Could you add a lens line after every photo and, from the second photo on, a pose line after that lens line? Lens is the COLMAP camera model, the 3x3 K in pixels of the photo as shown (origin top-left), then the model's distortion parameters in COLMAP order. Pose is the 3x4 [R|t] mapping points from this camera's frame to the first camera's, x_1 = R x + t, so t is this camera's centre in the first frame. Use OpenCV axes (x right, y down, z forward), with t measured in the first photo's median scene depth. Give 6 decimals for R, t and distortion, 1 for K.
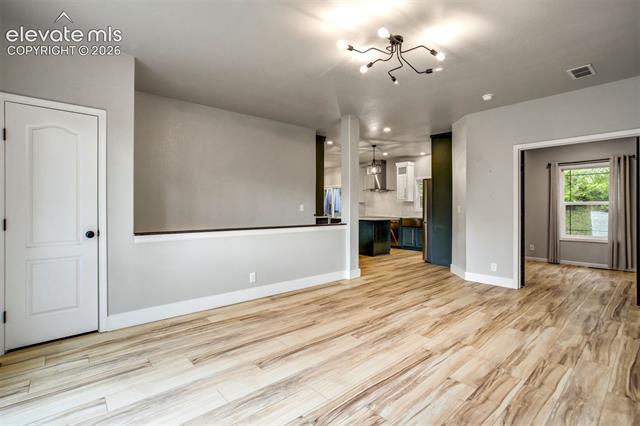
lens RADIAL K [[318.1, 0, 320.0], [0, 318.1, 213.0], [0, 0, 1]] dist [-0.001780, 0.000944]
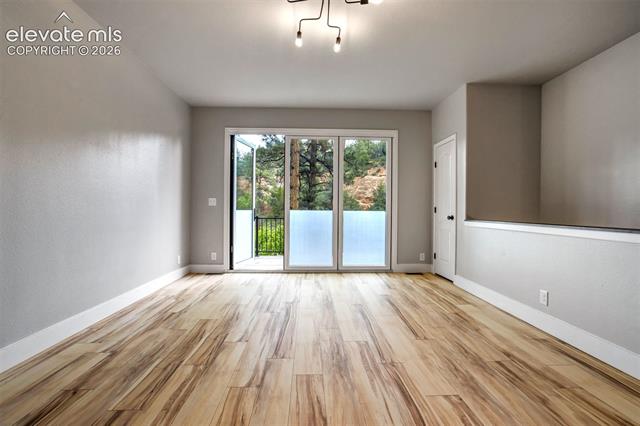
lens RADIAL K [[318.1, 0, 320.0], [0, 318.1, 213.0], [0, 0, 1]] dist [-0.001780, 0.000944]
pose [[-0.667238, 0.000311, -0.744844, 0.812157], [-0.014297, 0.999810, 0.013225, 0.030059], [0.744707, 0.019473, -0.667107, 1.463924]]
